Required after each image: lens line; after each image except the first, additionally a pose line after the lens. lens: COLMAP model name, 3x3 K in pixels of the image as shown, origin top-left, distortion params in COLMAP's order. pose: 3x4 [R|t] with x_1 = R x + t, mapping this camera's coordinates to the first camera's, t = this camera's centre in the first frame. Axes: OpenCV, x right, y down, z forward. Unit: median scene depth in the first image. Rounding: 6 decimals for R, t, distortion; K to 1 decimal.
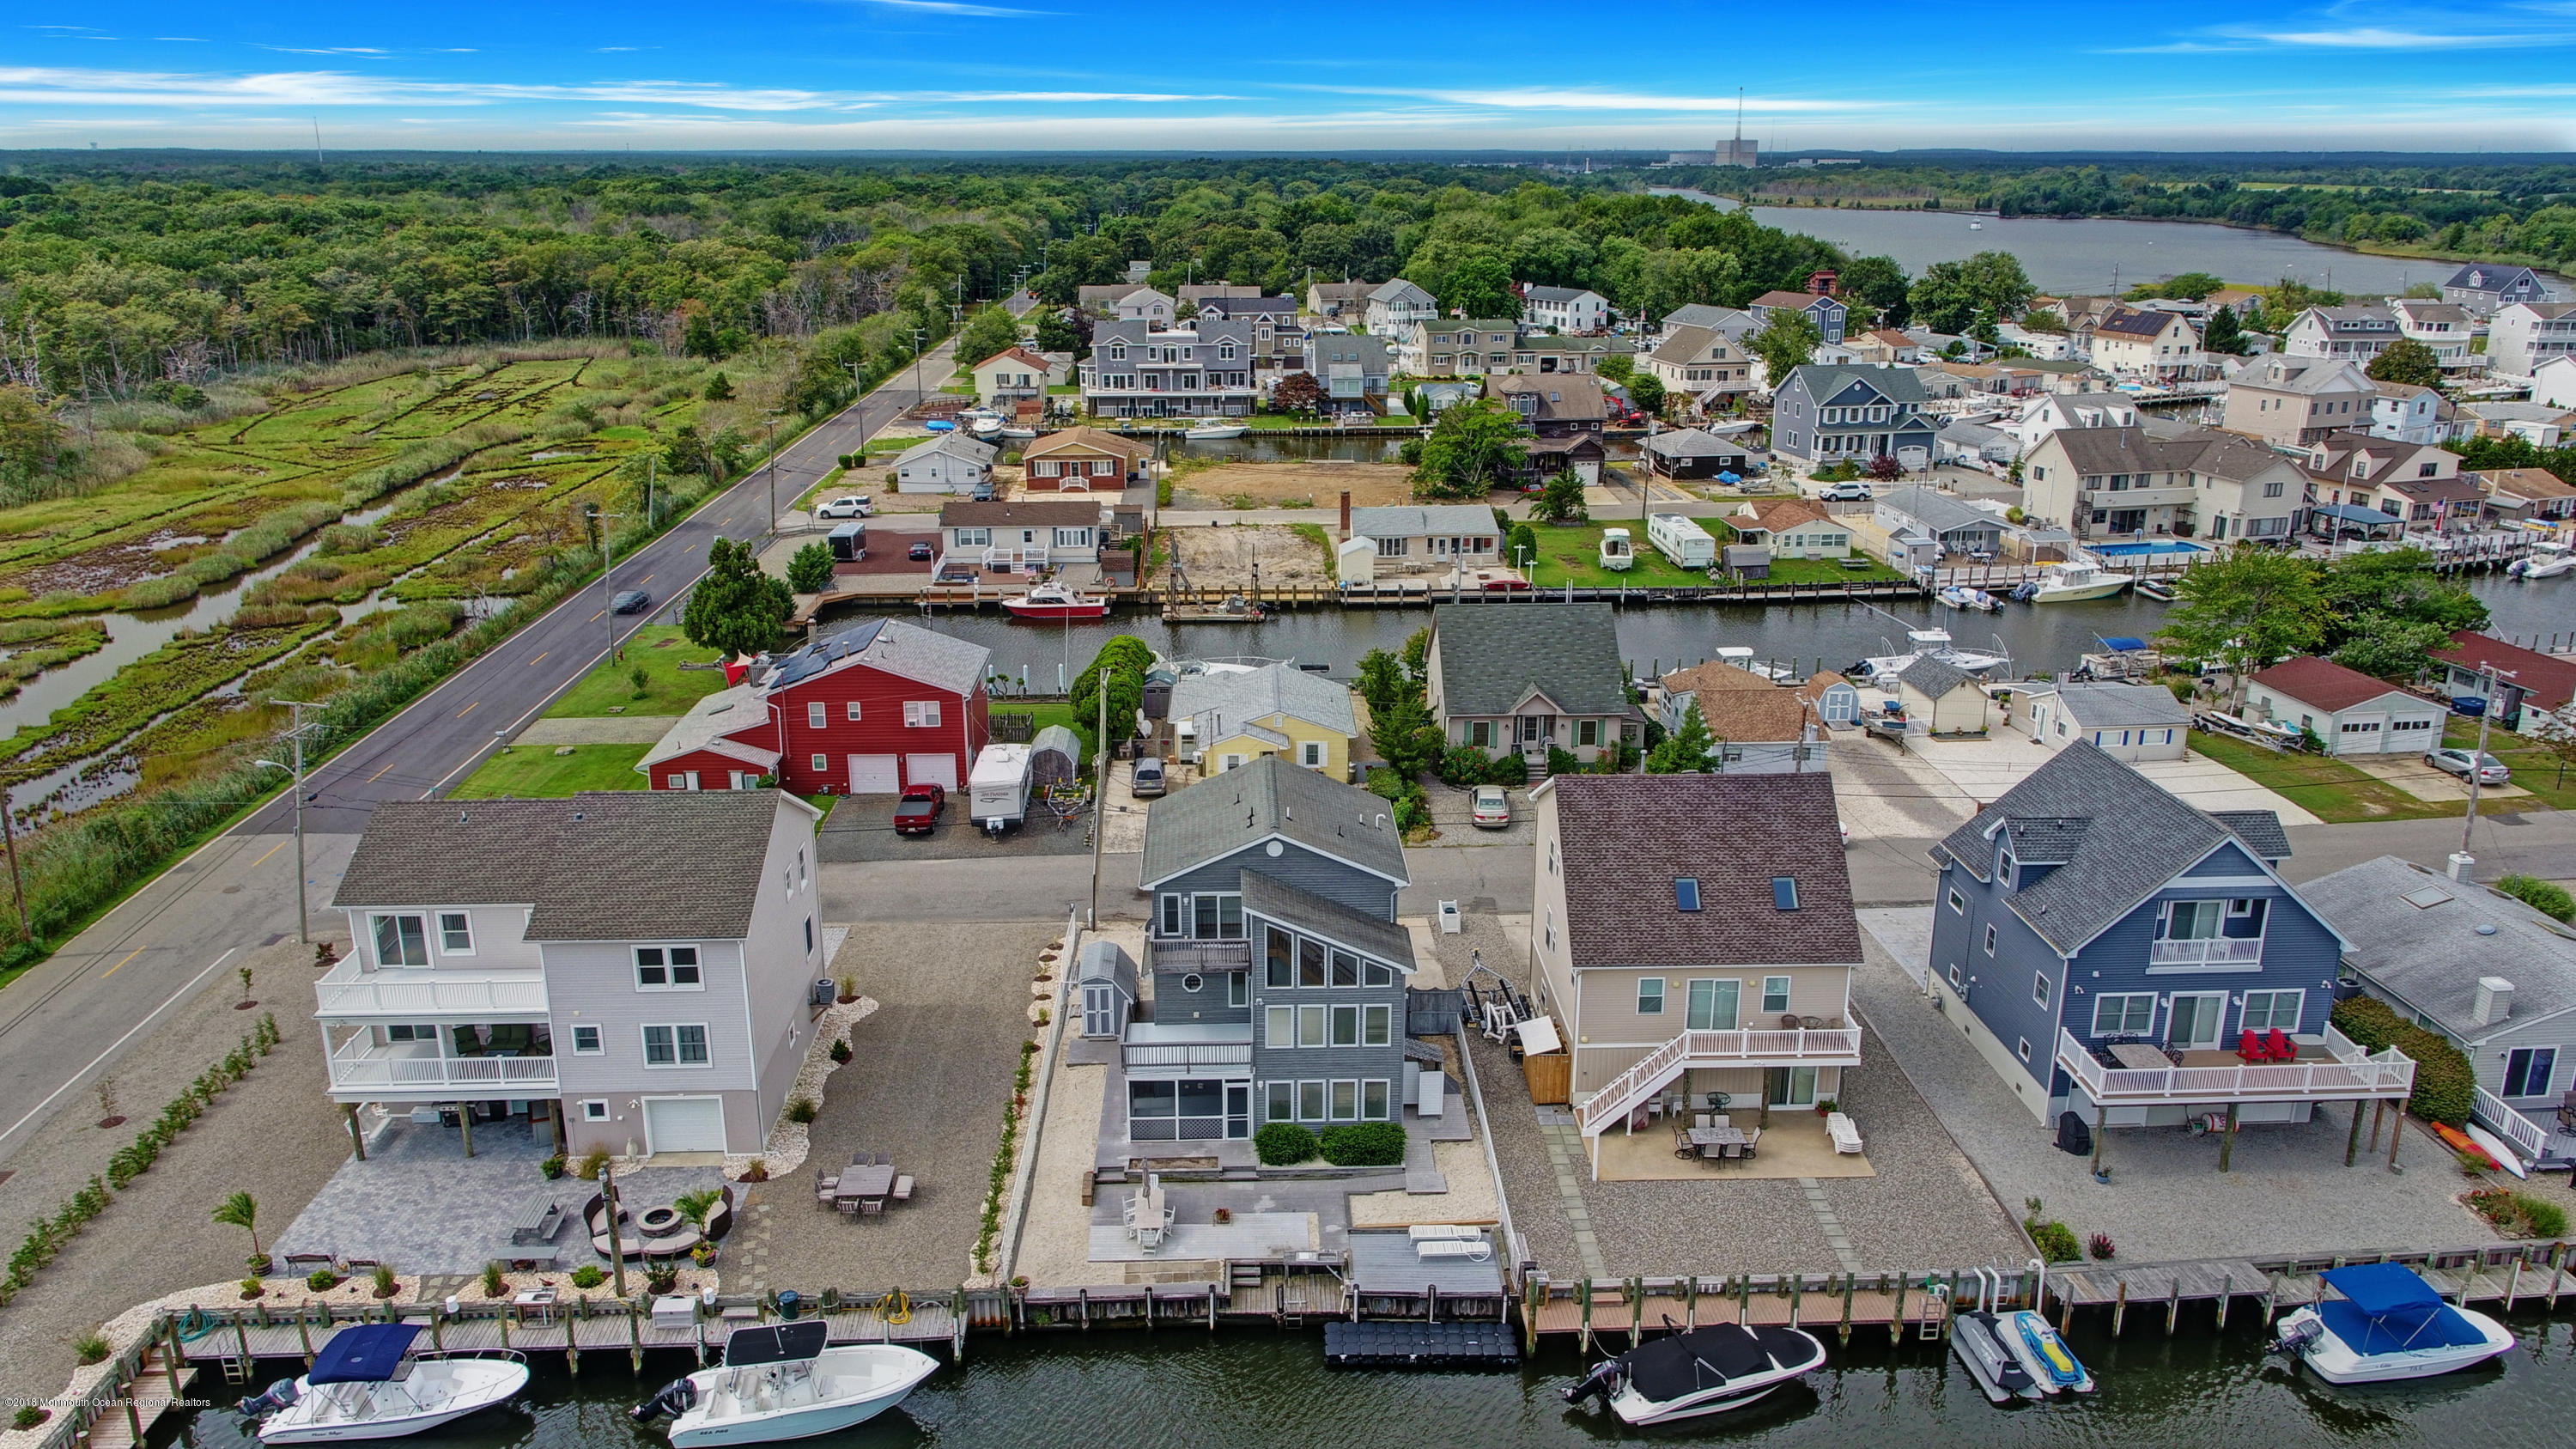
lens RADIAL K [[1832.2, 0, 1283.9], [0, 1832.2, 725.3], [0, 0, 1]] dist [0.000230, 0.000899]
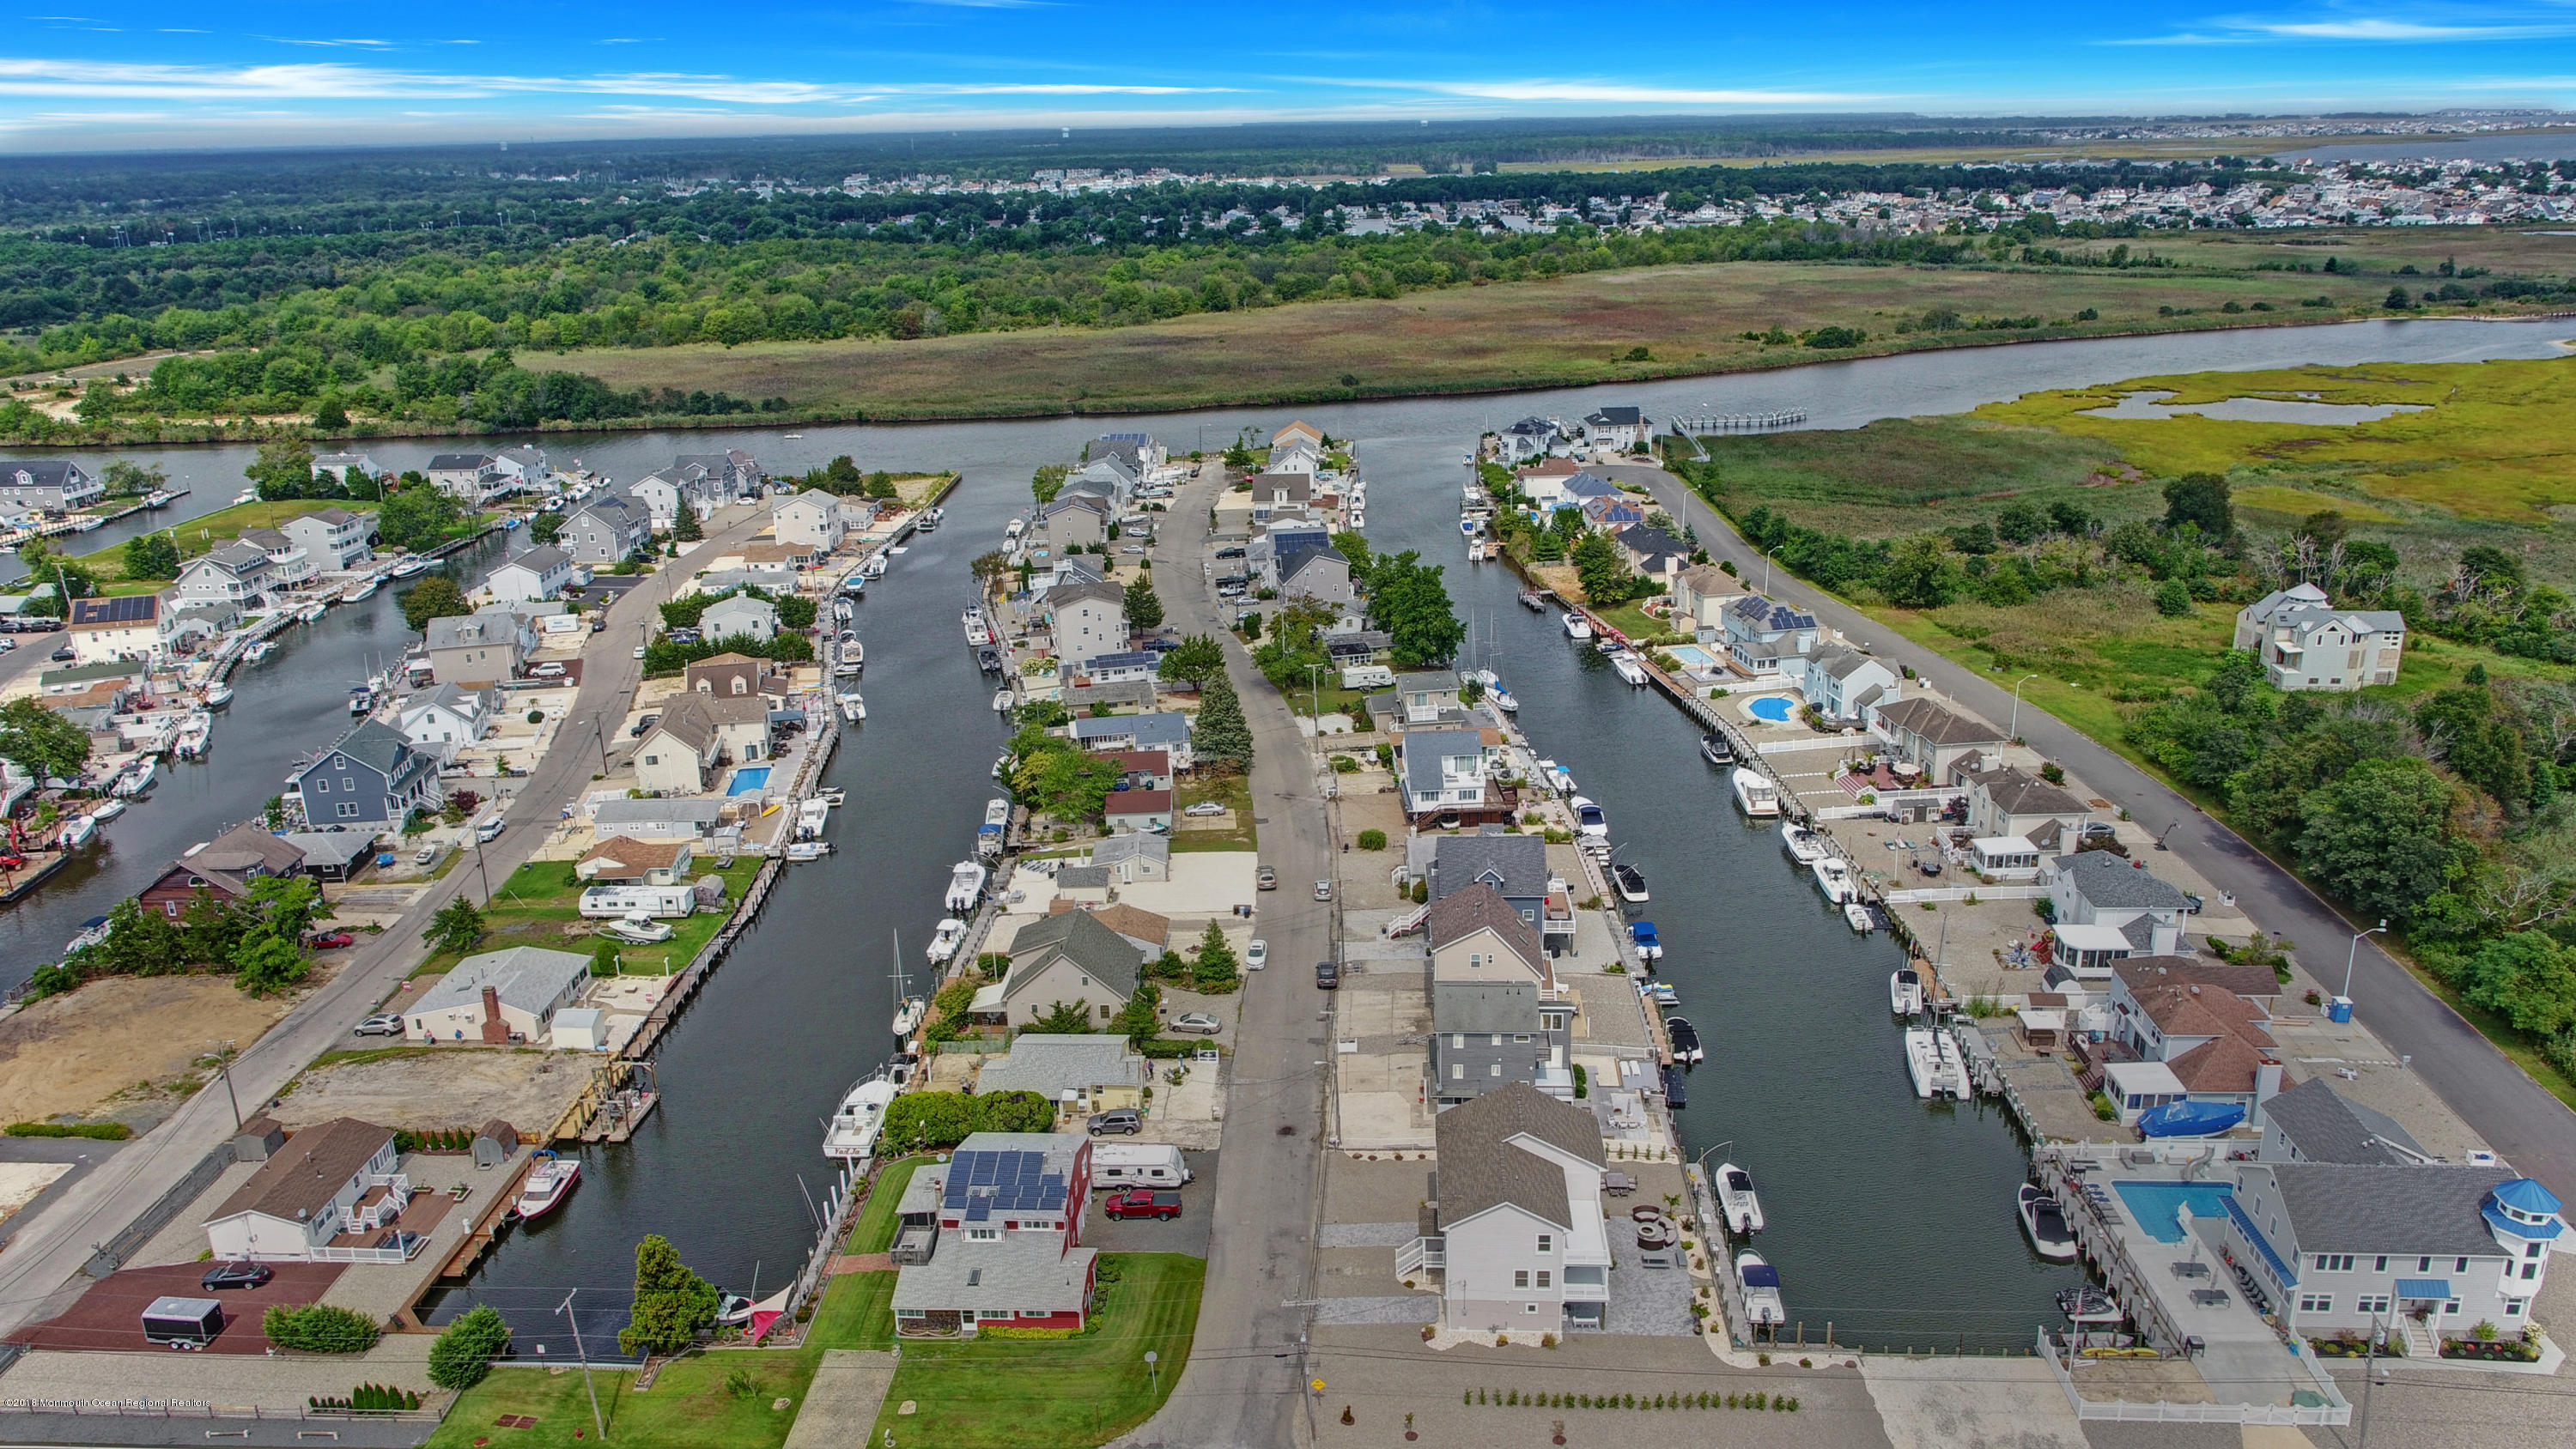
lens RADIAL K [[1831.7, 0, 1283.9], [0, 1831.7, 725.3], [0, 0, 1]] dist [0.000230, 0.000899]
pose [[0.090371, -0.317495, 0.943944, -1.492394], [0.318869, 0.907150, 0.274592, -0.692261], [-0.943480, 0.276179, 0.183220, 0.521510]]
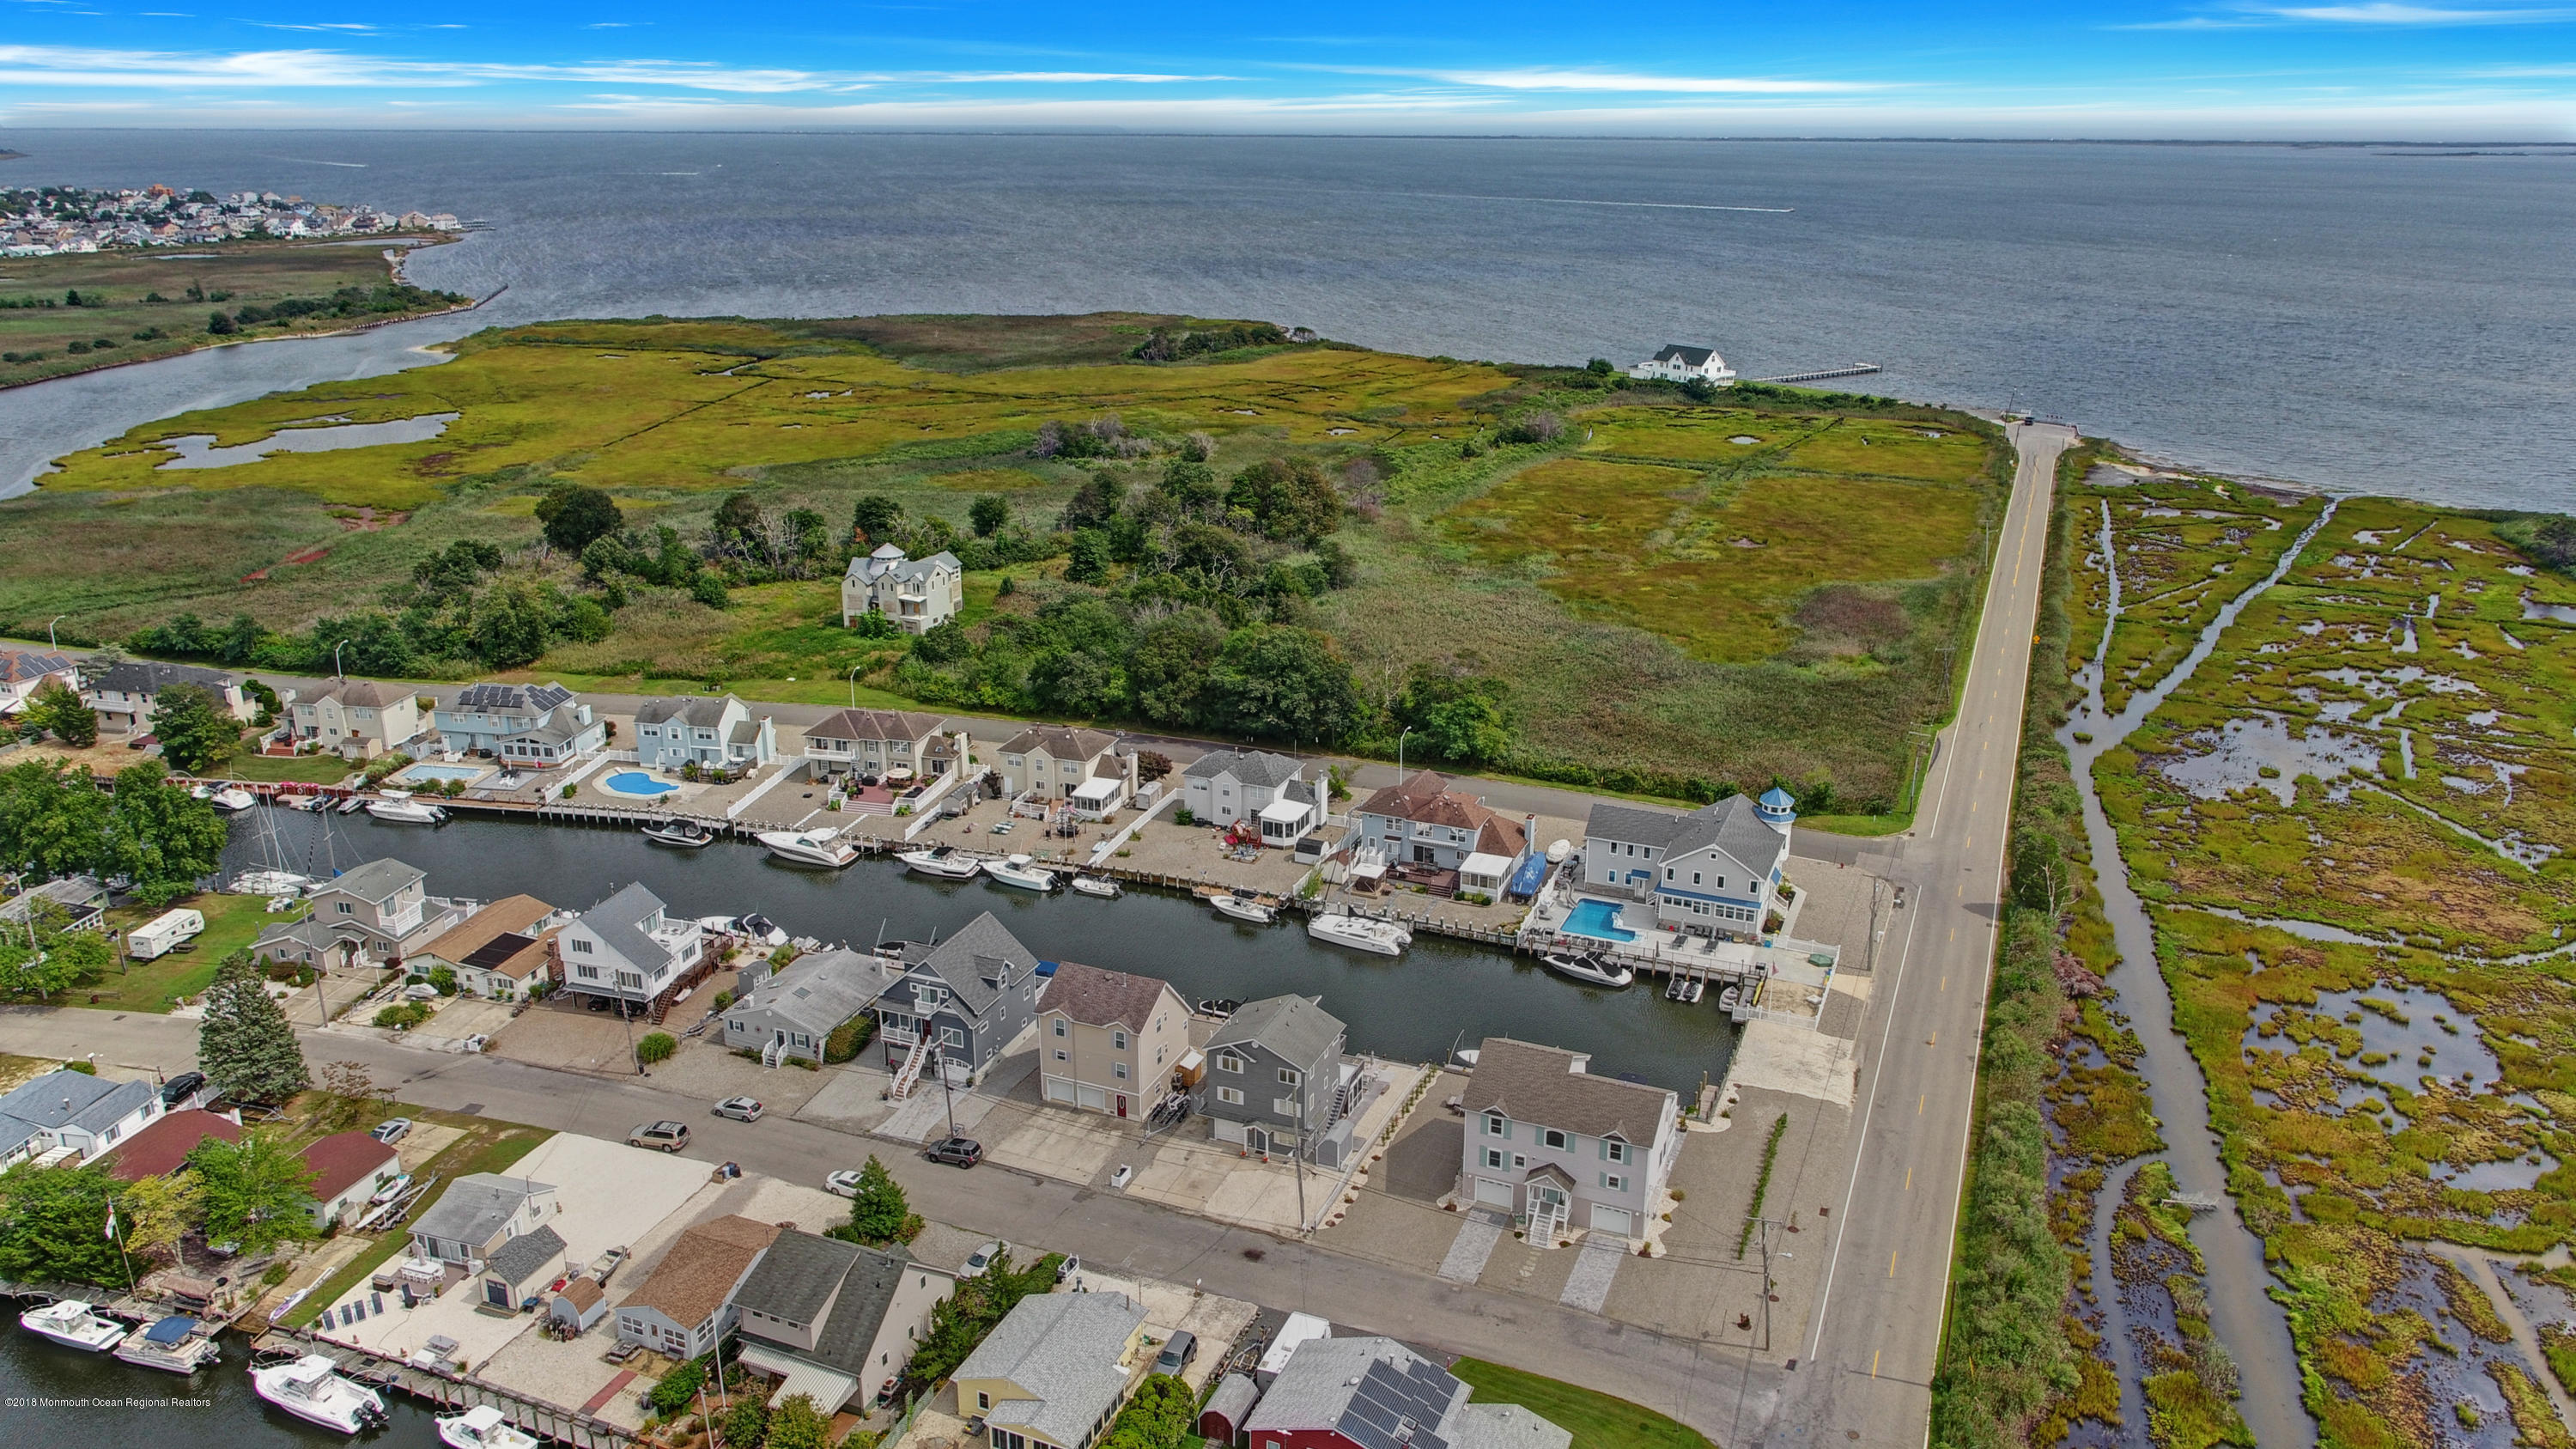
lens RADIAL K [[1832.2, 0, 1283.9], [0, 1832.2, 725.3], [0, 0, 1]] dist [0.000230, 0.000899]
pose [[-0.908297, -0.133451, 0.396468, -0.614221], [0.124422, 0.818677, 0.560613, -1.081613], [-0.399394, 0.558532, -0.726998, 1.736989]]
